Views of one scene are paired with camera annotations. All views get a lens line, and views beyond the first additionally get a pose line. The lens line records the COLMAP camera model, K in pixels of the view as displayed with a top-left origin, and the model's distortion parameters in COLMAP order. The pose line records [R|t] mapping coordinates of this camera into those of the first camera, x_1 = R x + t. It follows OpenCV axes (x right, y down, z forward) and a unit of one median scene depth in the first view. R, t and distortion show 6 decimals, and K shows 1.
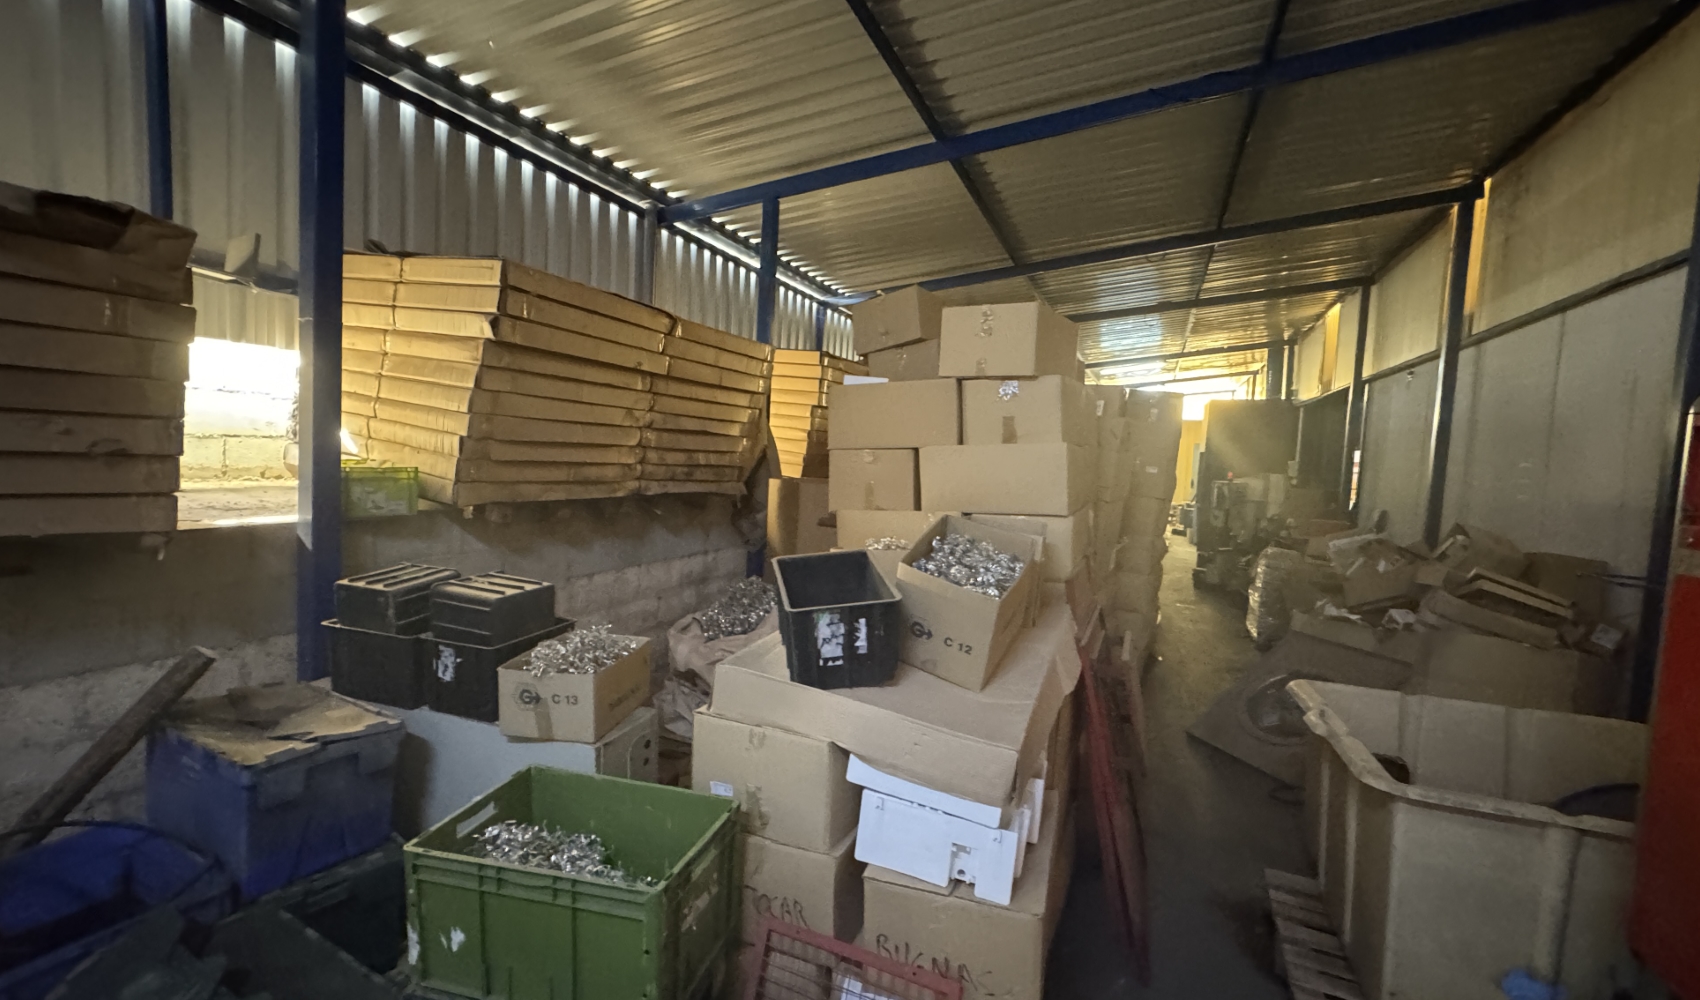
lens RADIAL K [[710.6, 0, 851.5], [0, 710.6, 502.4], [0, 0, 1]] dist [-0.002918, 0.000083]
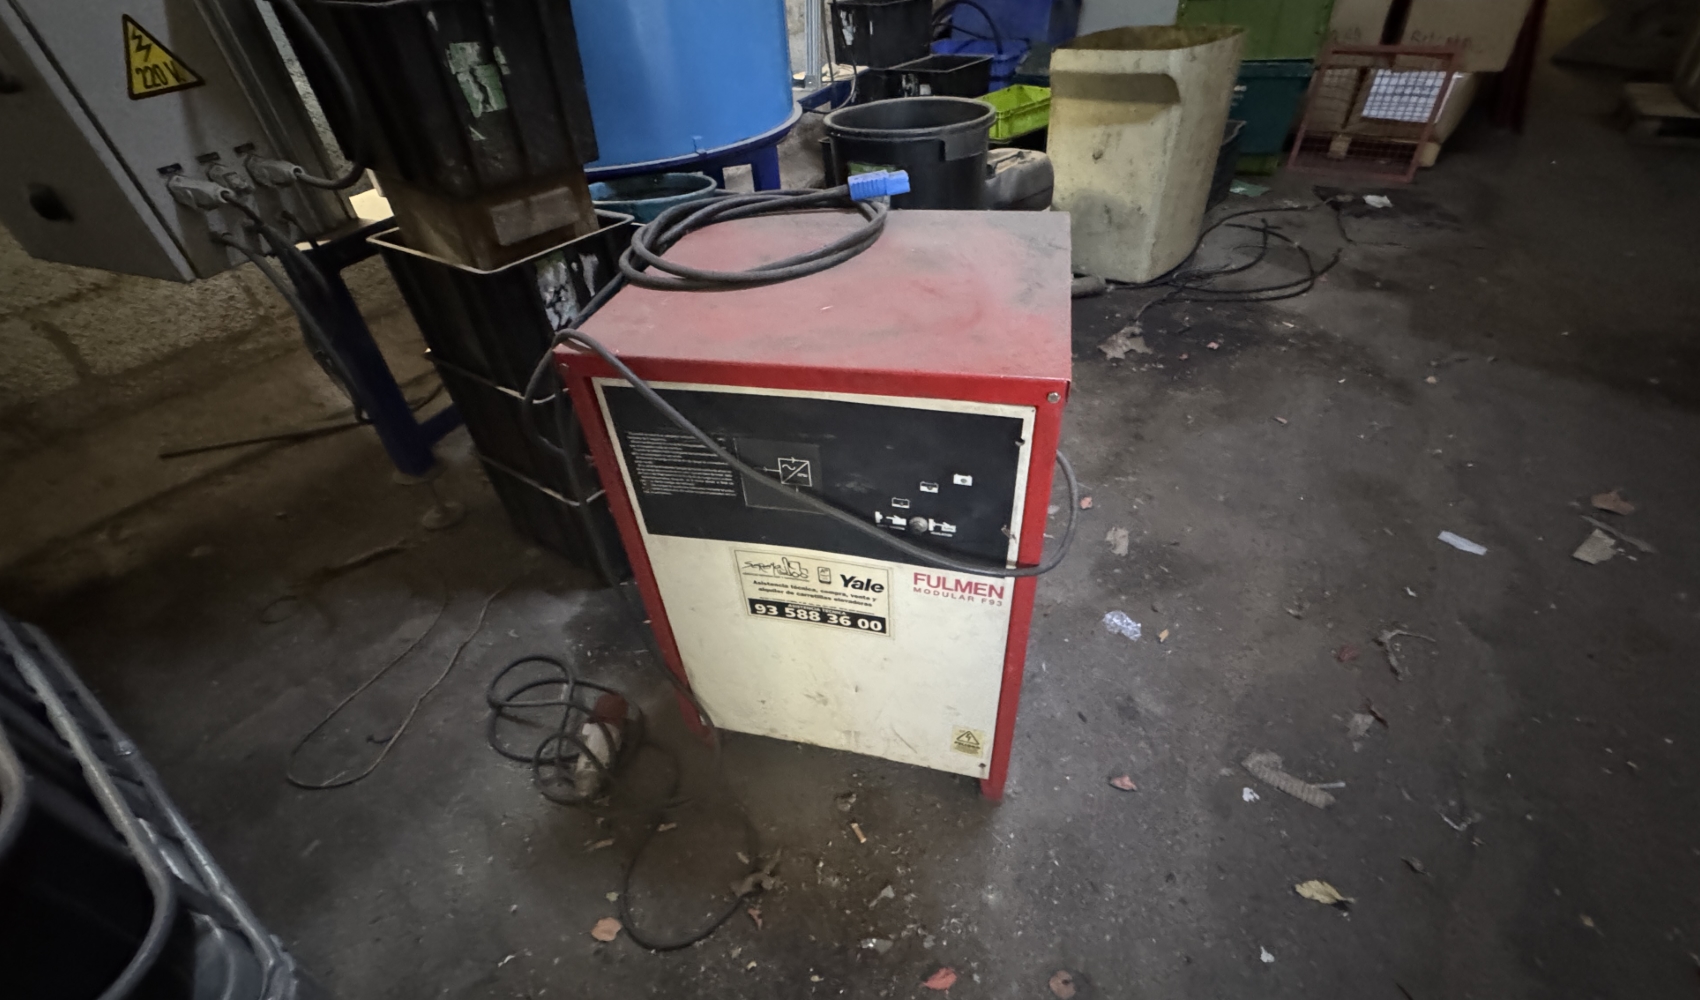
lens RADIAL K [[713.5, 0, 851.9], [0, 713.5, 499.7], [0, 0, 1]] dist [-0.001783, 0.000347]
pose [[0.974944, 0.039043, -0.218999, -0.413719], [0.092501, 0.824175, 0.558730, 0.190645], [0.202308, -0.564988, 0.799913, -0.655297]]
